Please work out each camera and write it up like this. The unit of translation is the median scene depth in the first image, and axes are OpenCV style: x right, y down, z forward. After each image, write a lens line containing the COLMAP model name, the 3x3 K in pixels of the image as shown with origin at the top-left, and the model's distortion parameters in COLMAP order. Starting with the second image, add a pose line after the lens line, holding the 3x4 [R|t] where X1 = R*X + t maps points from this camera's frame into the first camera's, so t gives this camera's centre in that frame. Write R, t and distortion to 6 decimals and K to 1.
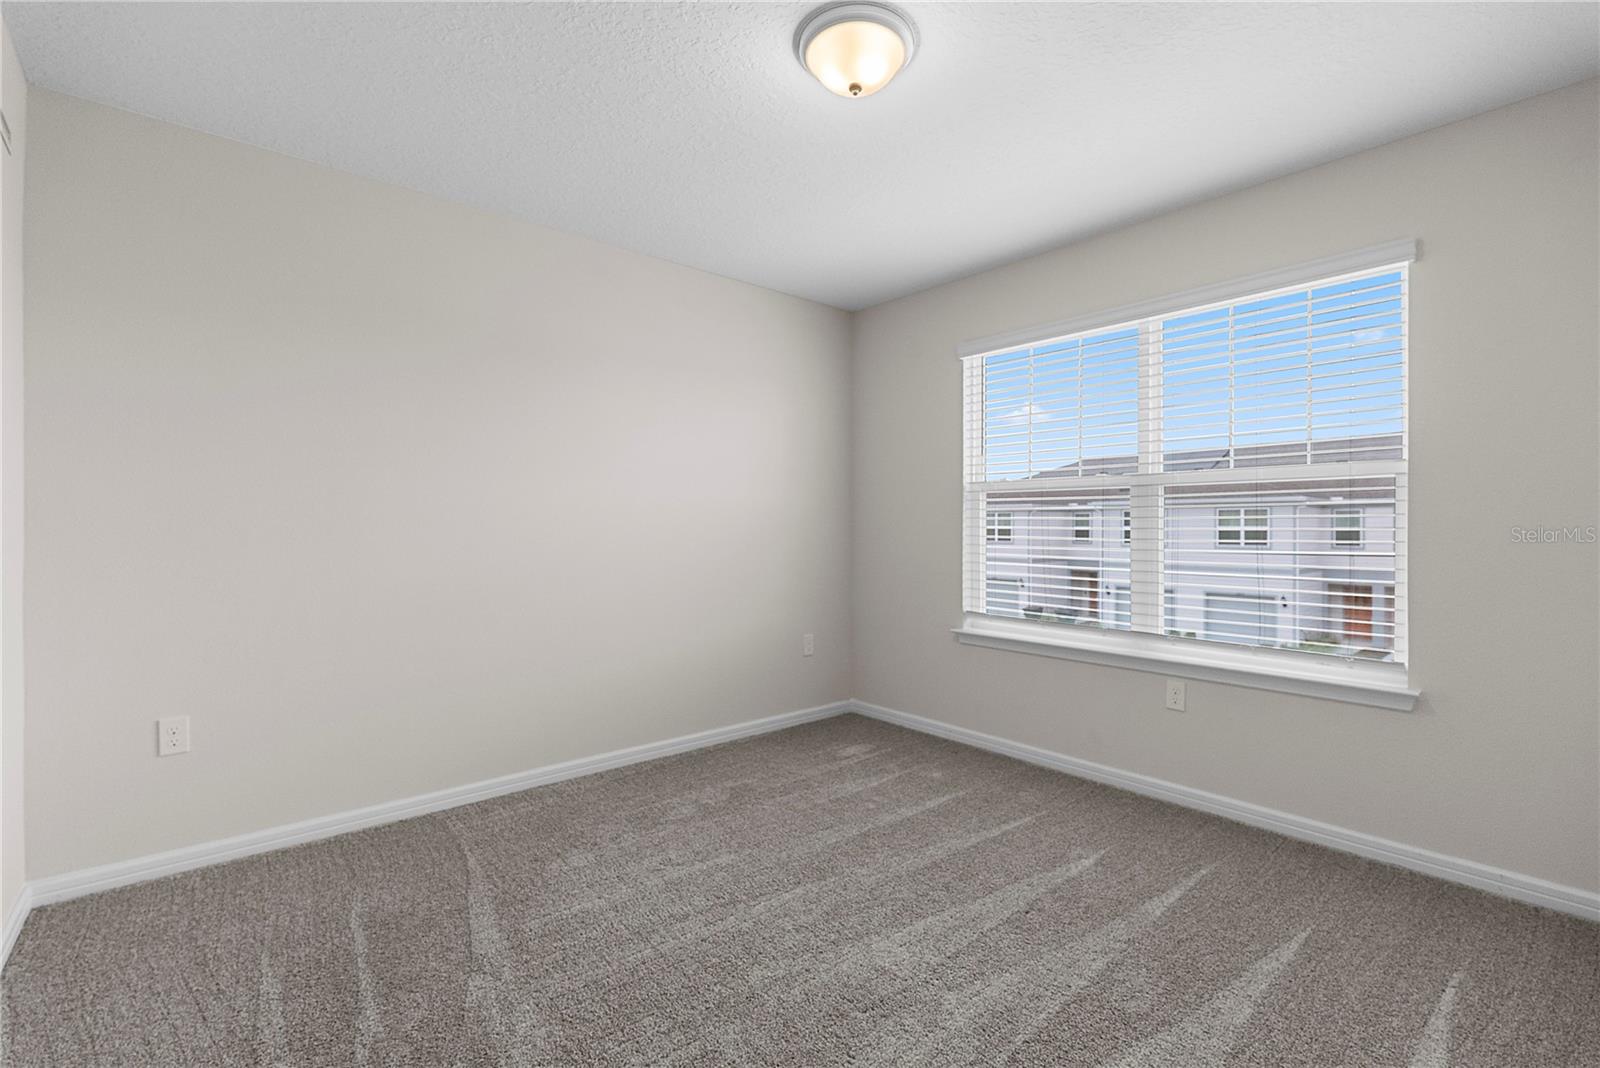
lens RADIAL K [[708.6, 0, 801.8], [0, 708.6, 529.4], [0, 0, 1]] dist [-0.004300, -0.000067]
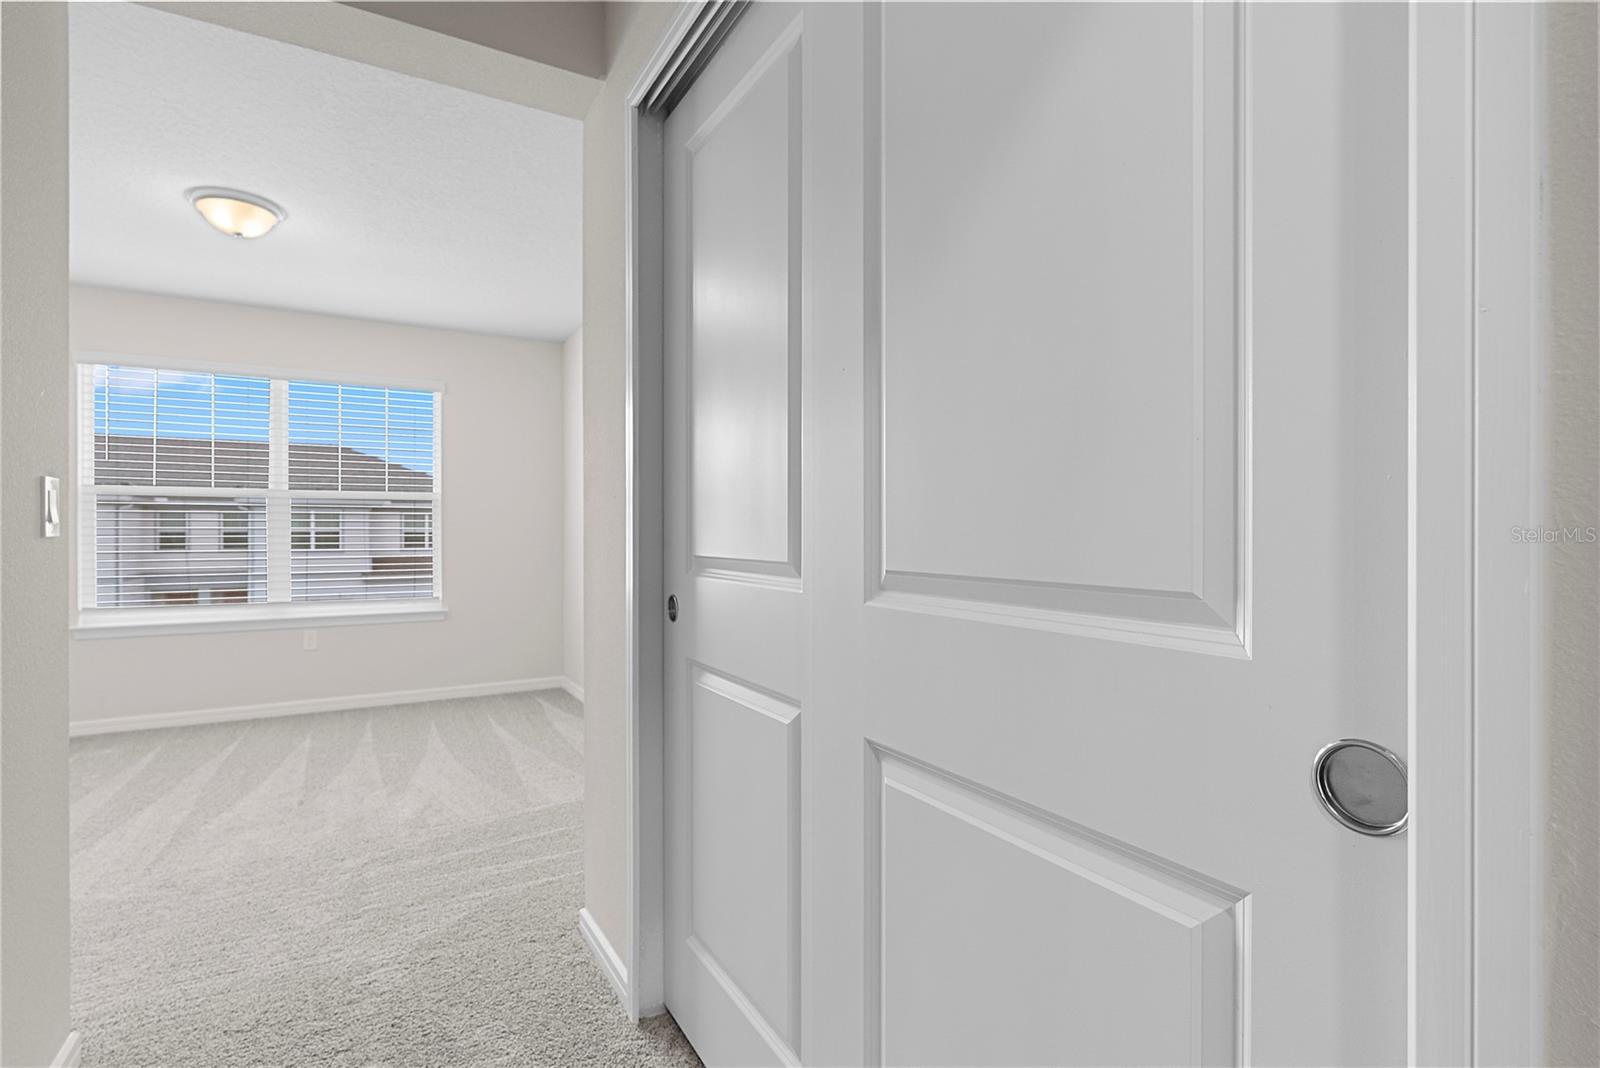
lens RADIAL K [[796.3, 0, 796.9], [0, 796.3, 530.1], [0, 0, 1]] dist [-0.001966, -0.000075]
pose [[0.197229, -0.000350, 0.980357, -0.826134], [0.001208, 0.999999, 0.000114, 0.003062], [-0.980357, 0.001162, 0.197229, -0.304008]]
